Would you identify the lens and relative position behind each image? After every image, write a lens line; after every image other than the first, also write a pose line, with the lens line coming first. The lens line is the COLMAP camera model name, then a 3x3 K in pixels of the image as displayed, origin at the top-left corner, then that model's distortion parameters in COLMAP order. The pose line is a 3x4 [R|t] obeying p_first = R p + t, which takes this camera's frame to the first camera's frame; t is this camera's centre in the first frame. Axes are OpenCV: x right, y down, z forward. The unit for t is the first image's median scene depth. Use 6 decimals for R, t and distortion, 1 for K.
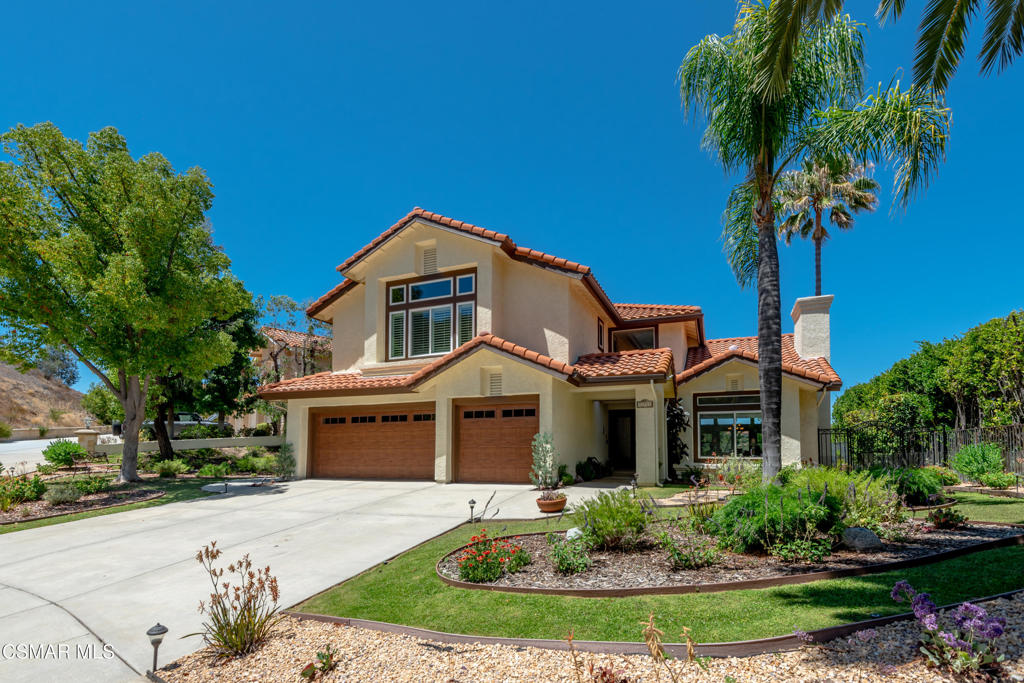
lens RADIAL K [[467.9, 0, 521.3], [0, 467.9, 346.5], [0, 0, 1]] dist [0.022694, -0.005596]
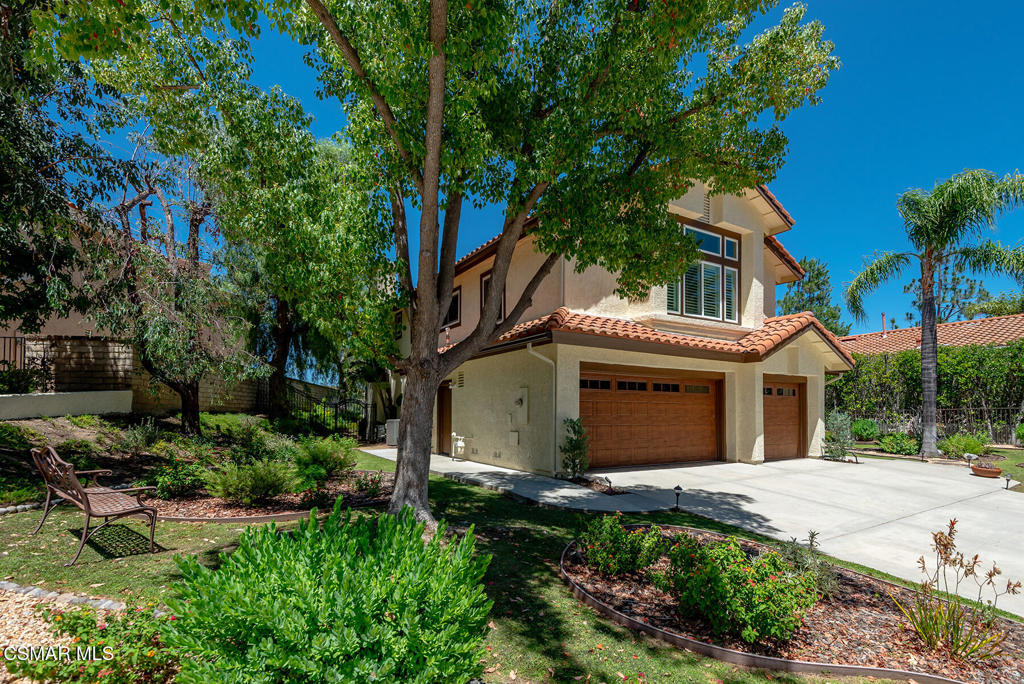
lens RADIAL K [[467.9, 0, 505.9], [0, 467.9, 336.6], [0, 0, 1]] dist [0.022694, -0.005596]
pose [[0.604246, 0.133707, 0.785499, -1.079959], [-0.178351, 0.983503, -0.030214, 0.143251], [-0.776581, -0.121838, 0.618125, 0.743335]]
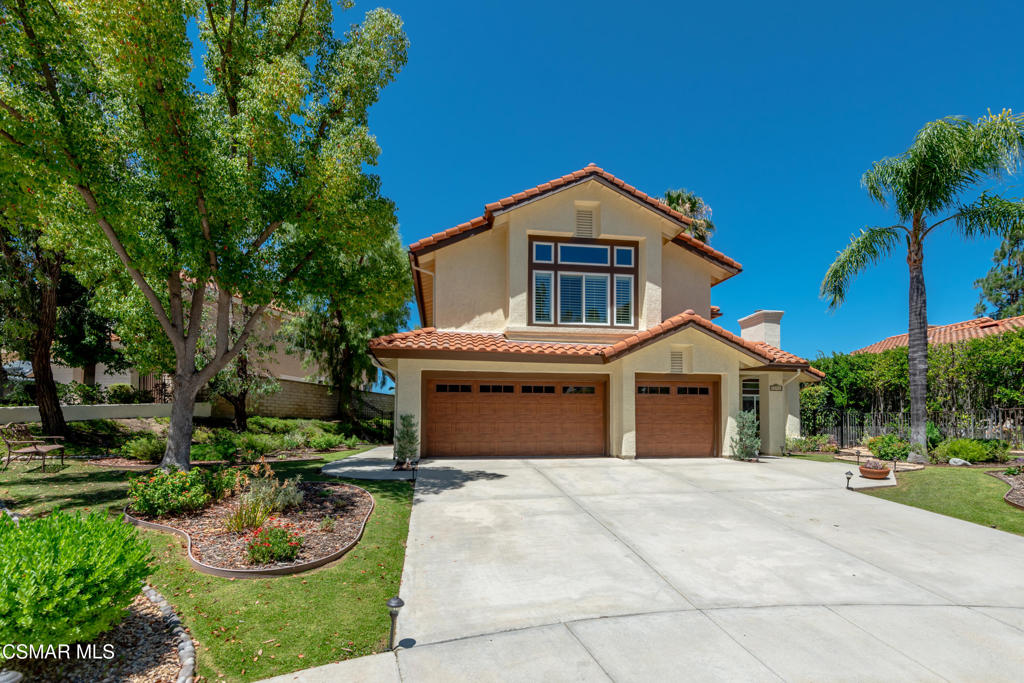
lens RADIAL K [[467.9, 0, 512.1], [0, 467.9, 337.6], [0, 0, 1]] dist [0.022694, -0.005596]
pose [[0.858365, 0.098114, 0.503570, -0.786944], [-0.115149, 0.993344, 0.002737, 0.058746], [-0.499950, -0.060335, 0.863950, 0.259666]]
